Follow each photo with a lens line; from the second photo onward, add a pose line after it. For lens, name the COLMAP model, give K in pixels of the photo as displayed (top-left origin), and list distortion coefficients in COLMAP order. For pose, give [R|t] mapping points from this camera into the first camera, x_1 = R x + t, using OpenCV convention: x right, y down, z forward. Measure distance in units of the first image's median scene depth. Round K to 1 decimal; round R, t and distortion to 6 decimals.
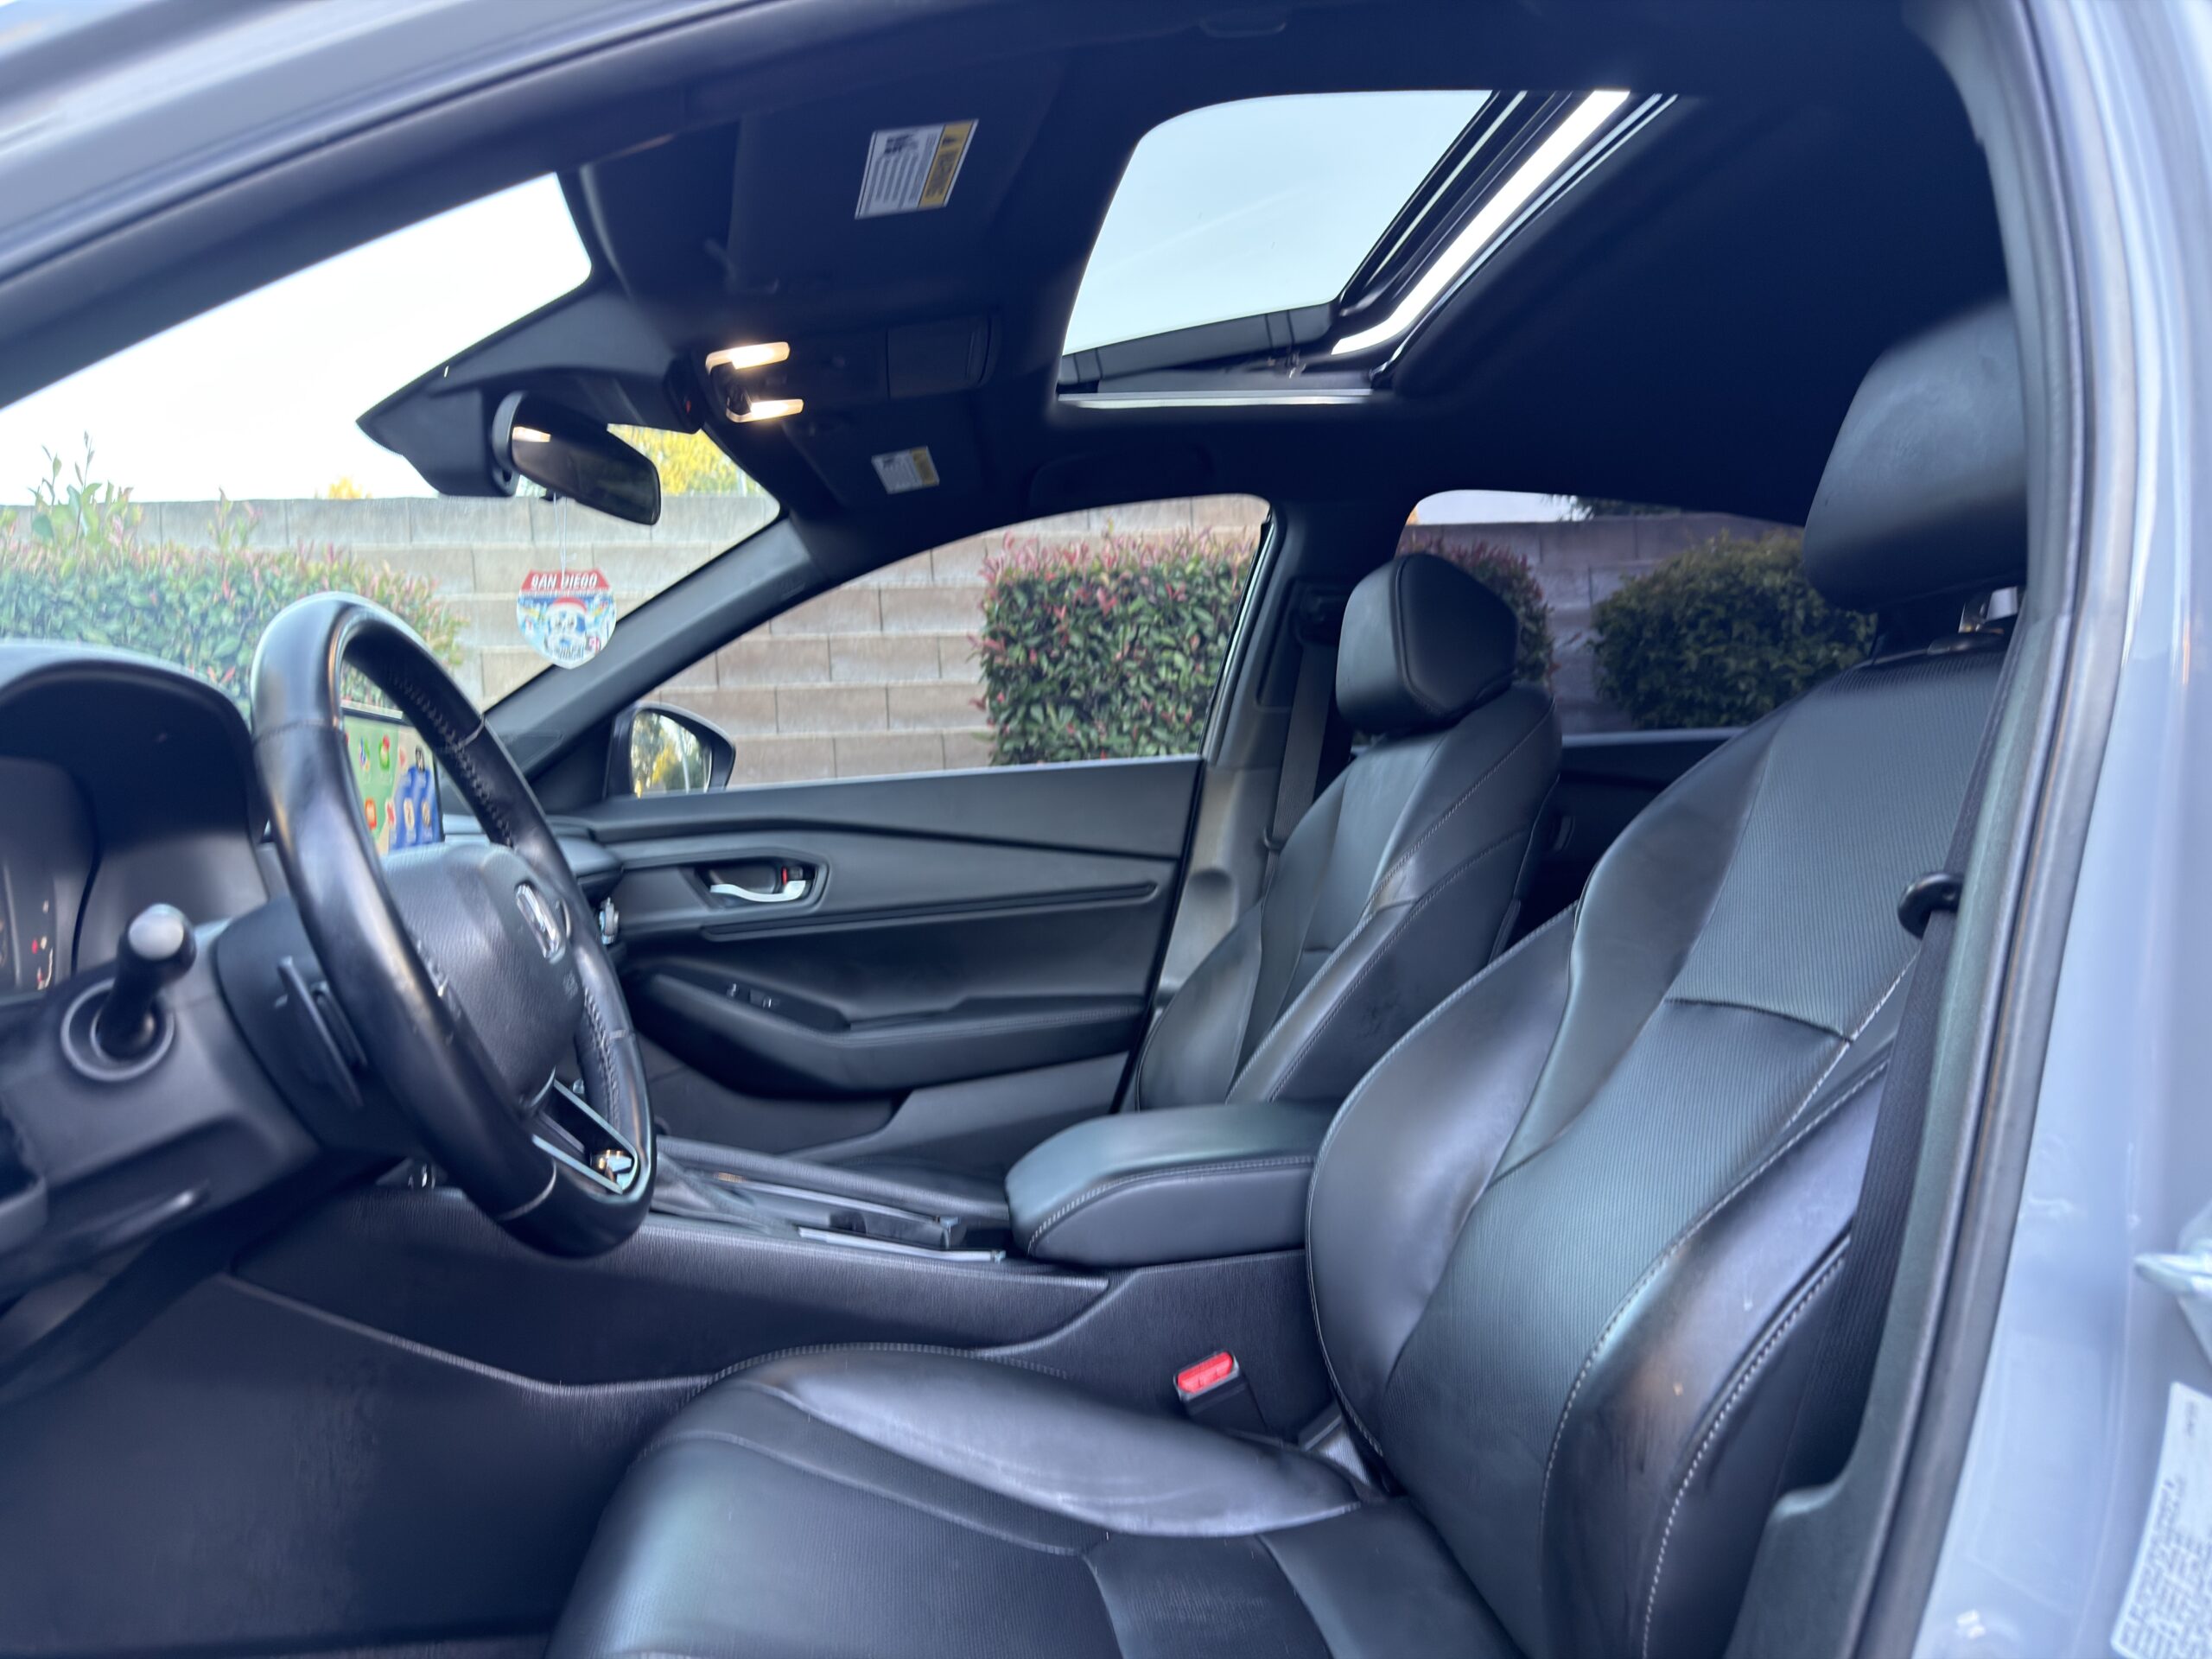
lens RADIAL K [[1541.6, 0, 1076.8], [0, 1541.6, 834.8], [0, 0, 1]] dist [0.228230, -0.332755]
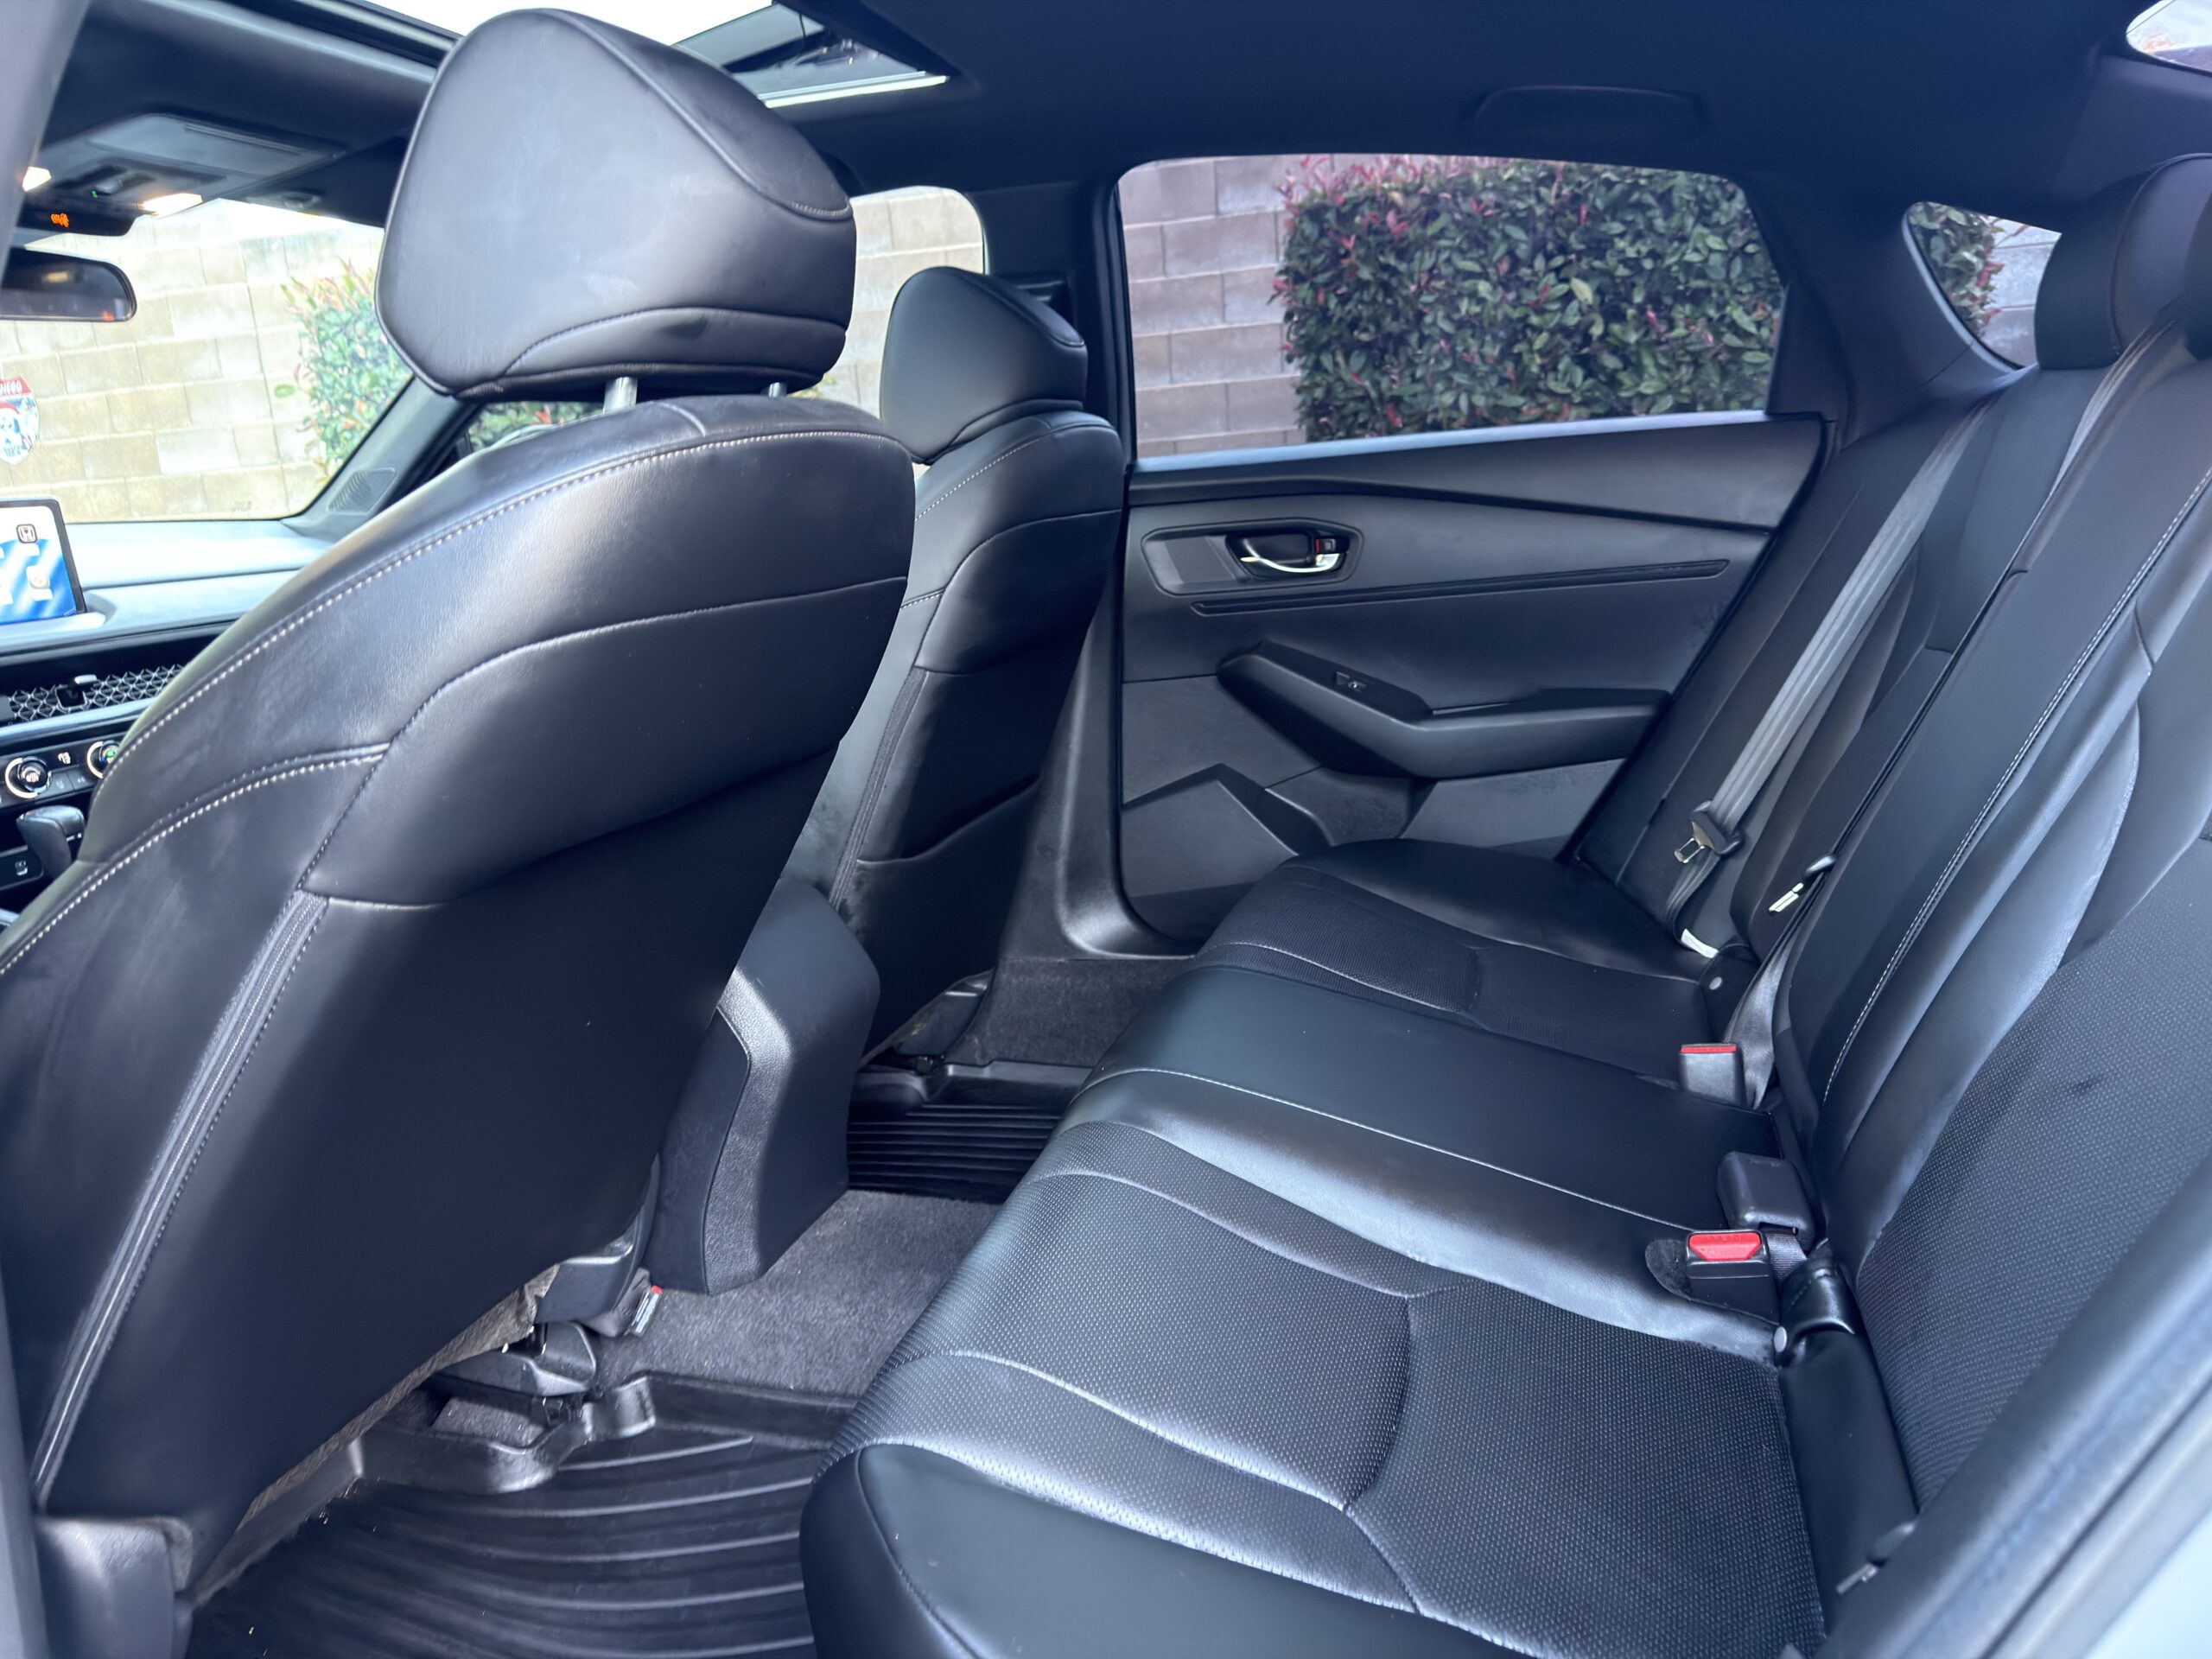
lens RADIAL K [[1542.2, 0, 1107.0], [0, 1542.2, 851.5], [0, 0, 1]] dist [0.043348, -0.051617]
pose [[0.920052, 0.075226, -0.384508, 0.229733], [0.023193, 0.969216, 0.245116, -0.025150], [0.391110, -0.234437, 0.889984, 0.065364]]
